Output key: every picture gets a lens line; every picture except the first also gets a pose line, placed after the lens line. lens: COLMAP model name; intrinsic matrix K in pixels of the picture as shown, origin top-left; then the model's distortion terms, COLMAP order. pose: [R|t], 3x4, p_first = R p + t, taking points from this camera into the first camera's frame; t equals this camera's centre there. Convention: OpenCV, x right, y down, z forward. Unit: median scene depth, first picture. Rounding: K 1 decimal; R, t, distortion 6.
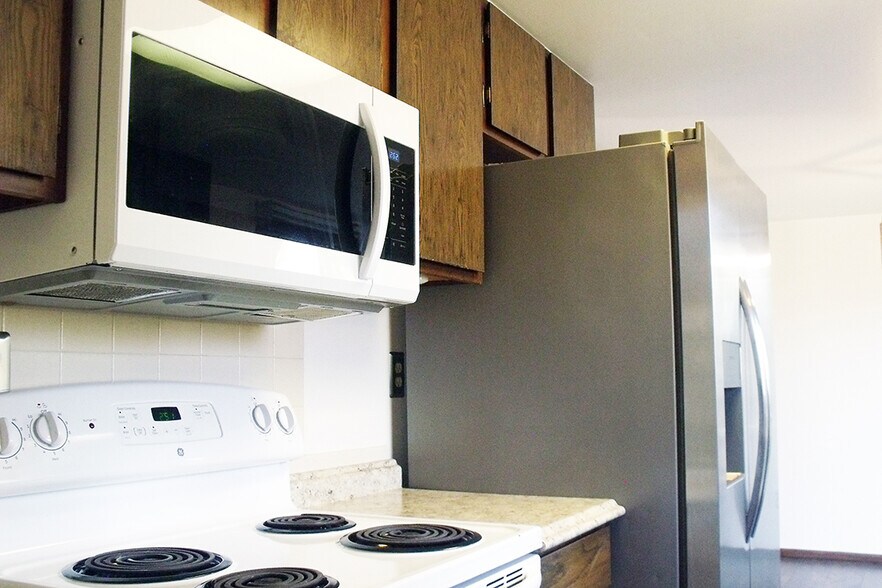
lens RADIAL K [[895.1, 0, 440.6], [0, 895.1, 309.1], [0, 0, 1]] dist [-0.162943, 0.031675]
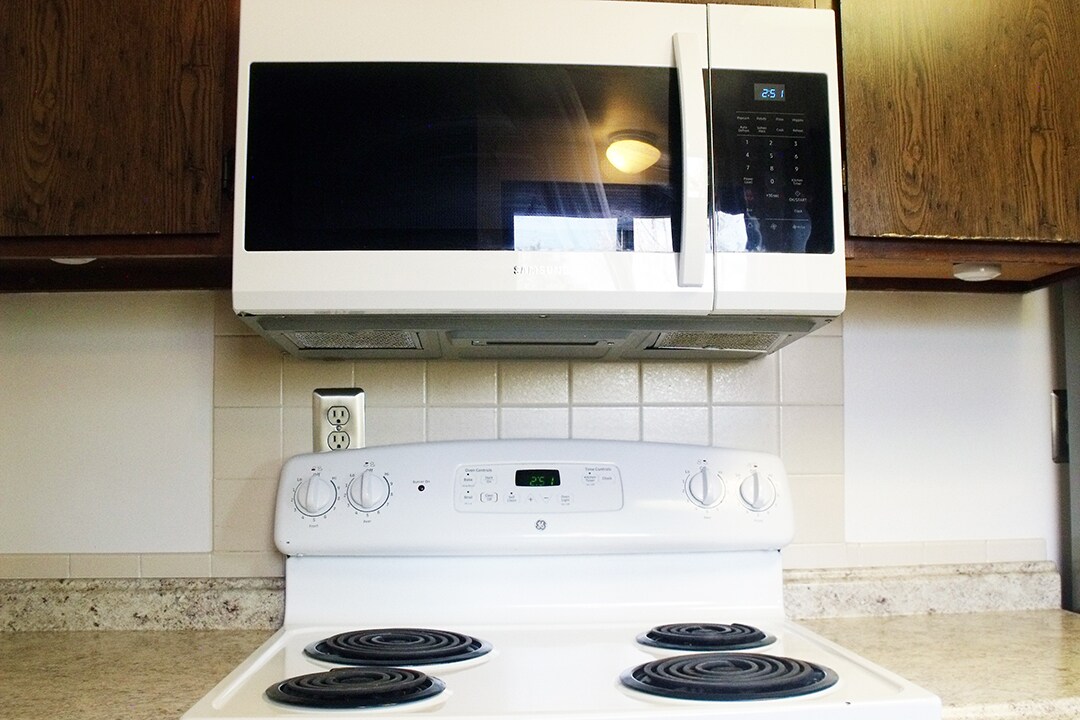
lens RADIAL K [[1096.0, 0, 539.5], [0, 1096.0, 378.5], [0, 0, 1]] dist [-0.162943, 0.031675]
pose [[0.546084, -0.048904, -0.836302, 0.492740], [0.065485, 0.997732, -0.015583, 0.037909], [0.835167, -0.046256, 0.548048, 0.397086]]
